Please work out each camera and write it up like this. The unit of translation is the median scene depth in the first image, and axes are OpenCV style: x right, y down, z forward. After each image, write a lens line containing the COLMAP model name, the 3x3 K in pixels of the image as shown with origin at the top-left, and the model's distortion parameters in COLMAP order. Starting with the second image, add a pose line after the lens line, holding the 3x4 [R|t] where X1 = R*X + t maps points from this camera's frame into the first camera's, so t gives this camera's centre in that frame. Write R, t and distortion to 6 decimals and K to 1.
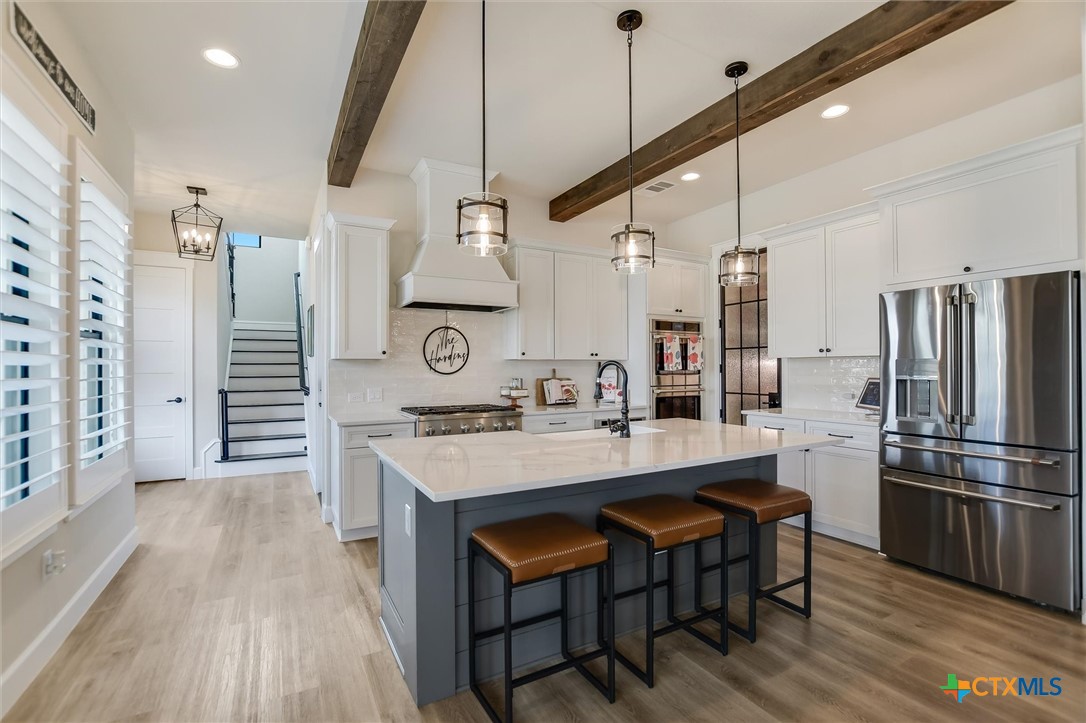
lens RADIAL K [[488.4, 0, 546.2], [0, 488.4, 363.9], [0, 0, 1]] dist [-0.022684, -0.000473]
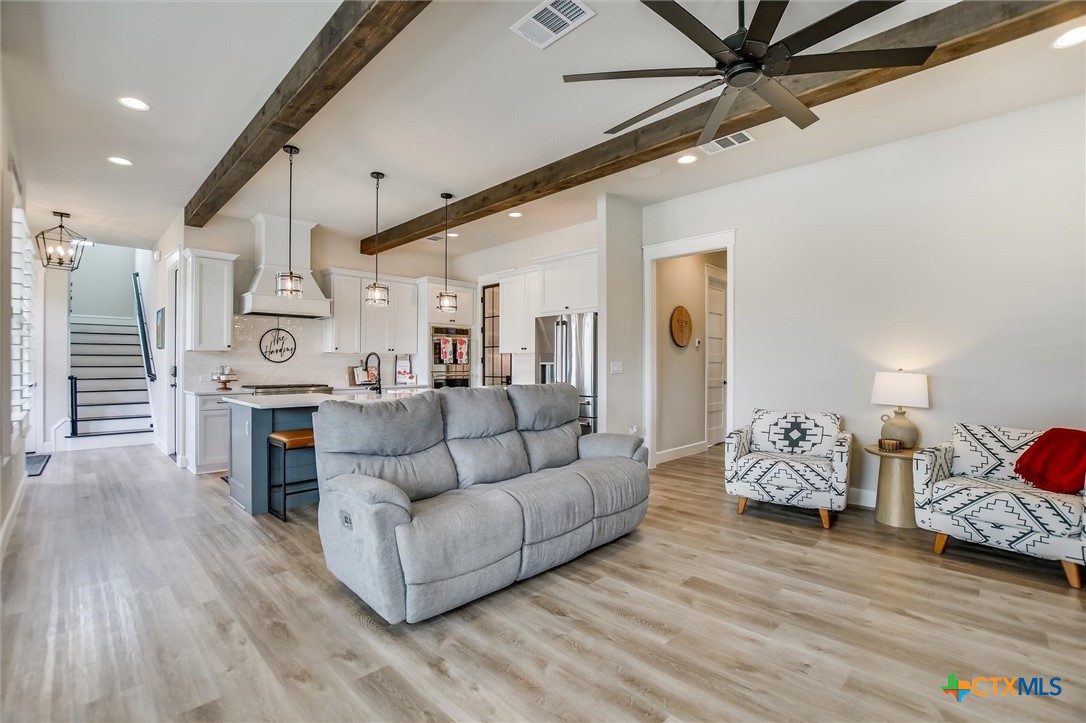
lens RADIAL K [[488.4, 0, 538.8], [0, 488.4, 358.8], [0, 0, 1]] dist [-0.022684, -0.000473]
pose [[0.964376, 0.007069, 0.264442, 0.139530], [-0.005485, 0.999962, -0.006731, 0.014484], [-0.264480, 0.005041, 0.964378, -0.503078]]
